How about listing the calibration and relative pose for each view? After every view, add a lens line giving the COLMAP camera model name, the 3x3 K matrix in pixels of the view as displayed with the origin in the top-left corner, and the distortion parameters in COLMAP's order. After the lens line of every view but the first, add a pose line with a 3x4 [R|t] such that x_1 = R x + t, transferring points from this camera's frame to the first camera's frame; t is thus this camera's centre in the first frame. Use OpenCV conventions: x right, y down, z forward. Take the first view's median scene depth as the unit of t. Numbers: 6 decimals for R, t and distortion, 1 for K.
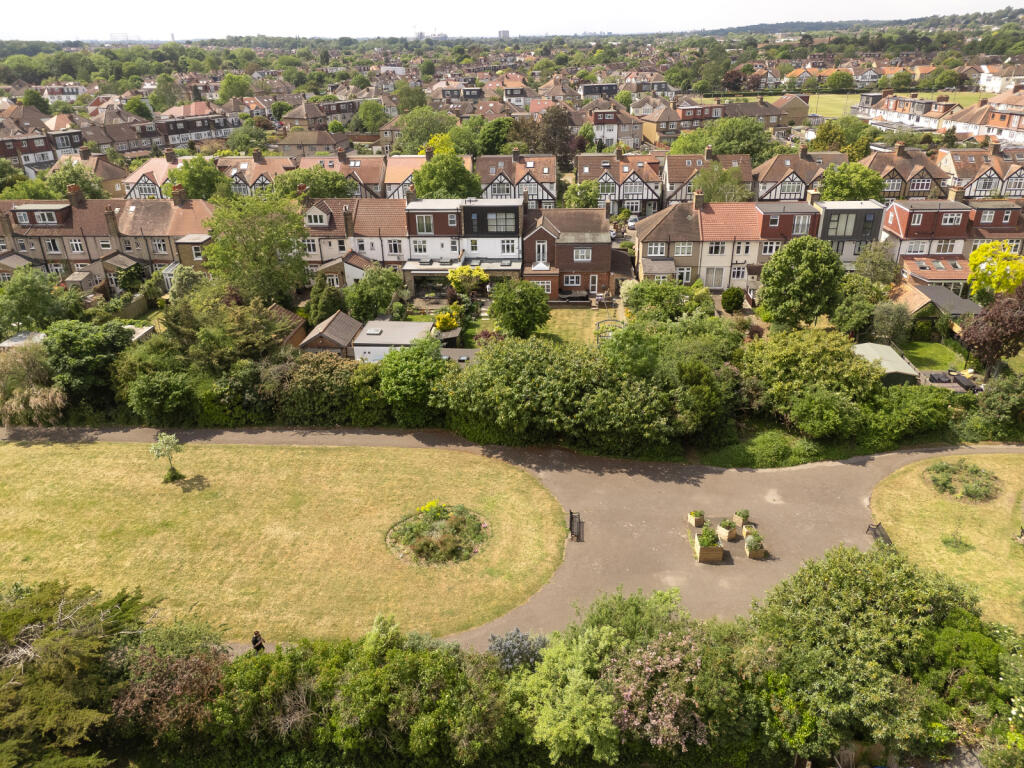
lens RADIAL K [[738.3, 0, 512.0], [0, 738.3, 384.0], [0, 0, 1]] dist [0.057611, -0.068036]
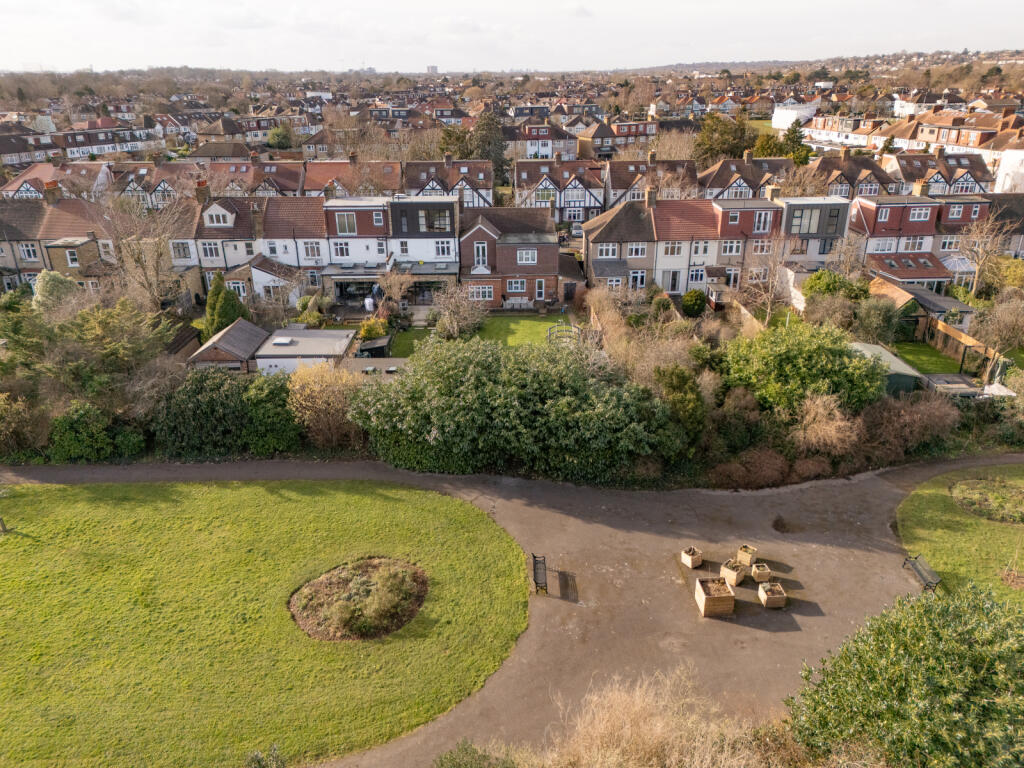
lens RADIAL K [[733.3, 0, 512.0], [0, 733.3, 384.0], [0, 0, 1]] dist [0.072459, -0.090973]
pose [[0.995974, -0.023543, 0.086500, -0.002926], [0.026914, 0.998915, -0.038014, 0.012019], [-0.085511, 0.040189, 0.995526, 0.123170]]
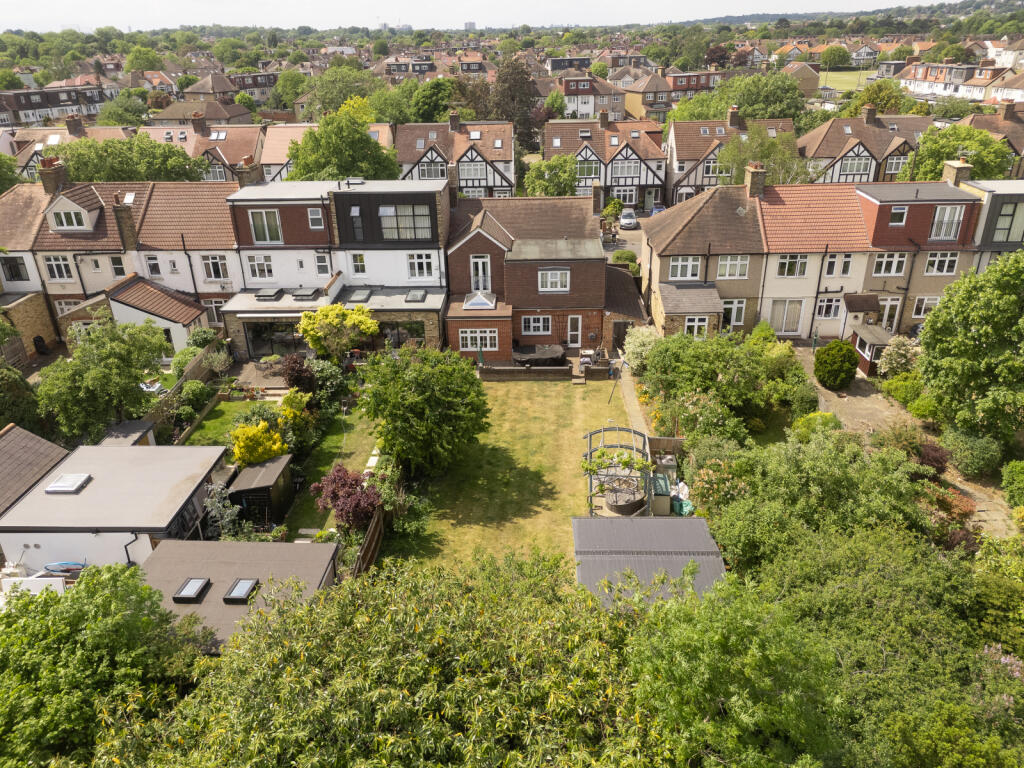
lens RADIAL K [[738.3, 0, 512.0], [0, 738.3, 384.0], [0, 0, 1]] dist [0.057611, -0.068036]
pose [[0.999196, -0.016762, 0.036418, 0.042013], [0.016503, 0.999836, 0.007422, -0.100360], [-0.036536, -0.006815, 0.999309, 0.443207]]
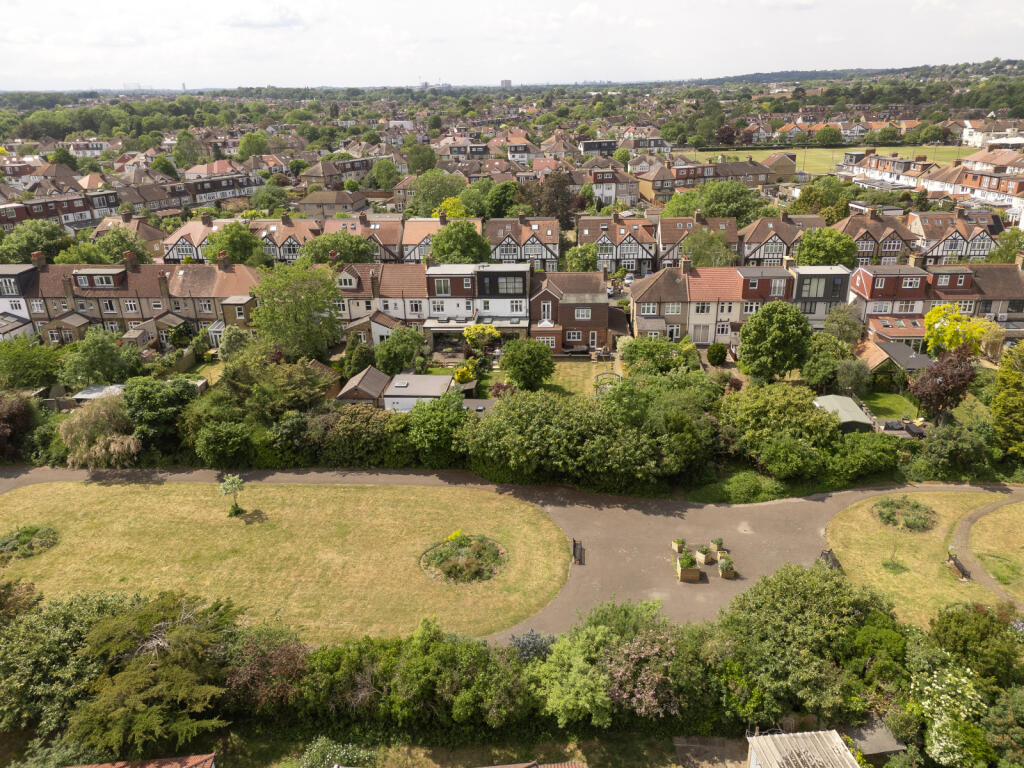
lens RADIAL K [[738.3, 0, 512.0], [0, 738.3, 384.0], [0, 0, 1]] dist [0.057611, -0.068036]
pose [[0.999994, -0.001069, -0.003188, -0.008934], [0.000895, 0.998542, -0.053972, -0.007784], [0.003241, 0.053969, 0.998537, -0.112351]]
